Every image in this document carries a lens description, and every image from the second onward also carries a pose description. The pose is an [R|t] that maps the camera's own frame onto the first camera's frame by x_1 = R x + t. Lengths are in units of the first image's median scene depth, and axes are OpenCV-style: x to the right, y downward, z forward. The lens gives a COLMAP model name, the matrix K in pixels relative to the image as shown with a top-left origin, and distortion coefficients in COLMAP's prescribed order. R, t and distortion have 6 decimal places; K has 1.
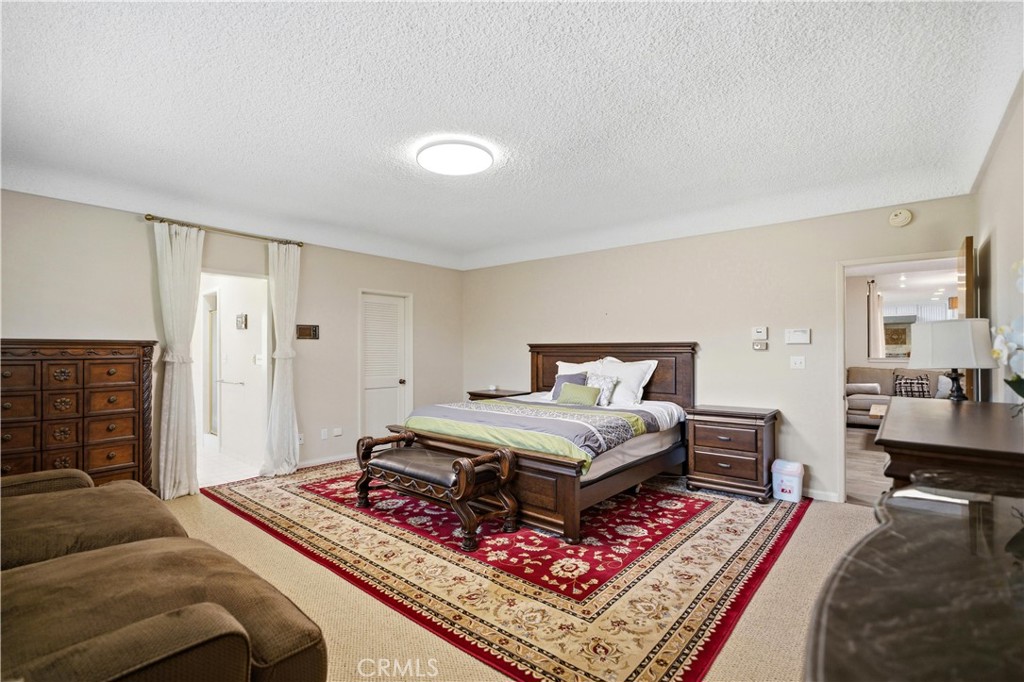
lens RADIAL K [[467.7, 0, 512.5], [0, 467.7, 350.0], [0, 0, 1]] dist [-0.009437, 0.000309]
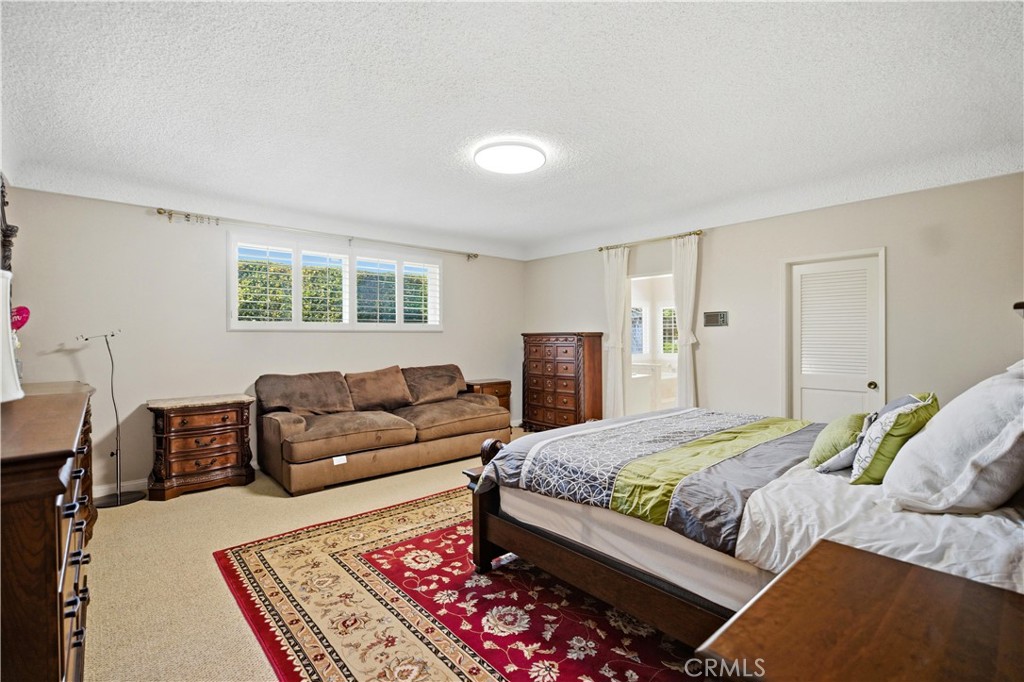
lens RADIAL K [[467.7, 0, 512.3], [0, 467.7, 337.8], [0, 0, 1]] dist [-0.009437, 0.000309]
pose [[-0.145876, 0.000732, -0.989303, 1.074838], [0.008603, 0.999963, -0.000529, -0.004288], [0.989266, -0.008588, -0.145877, 1.334809]]
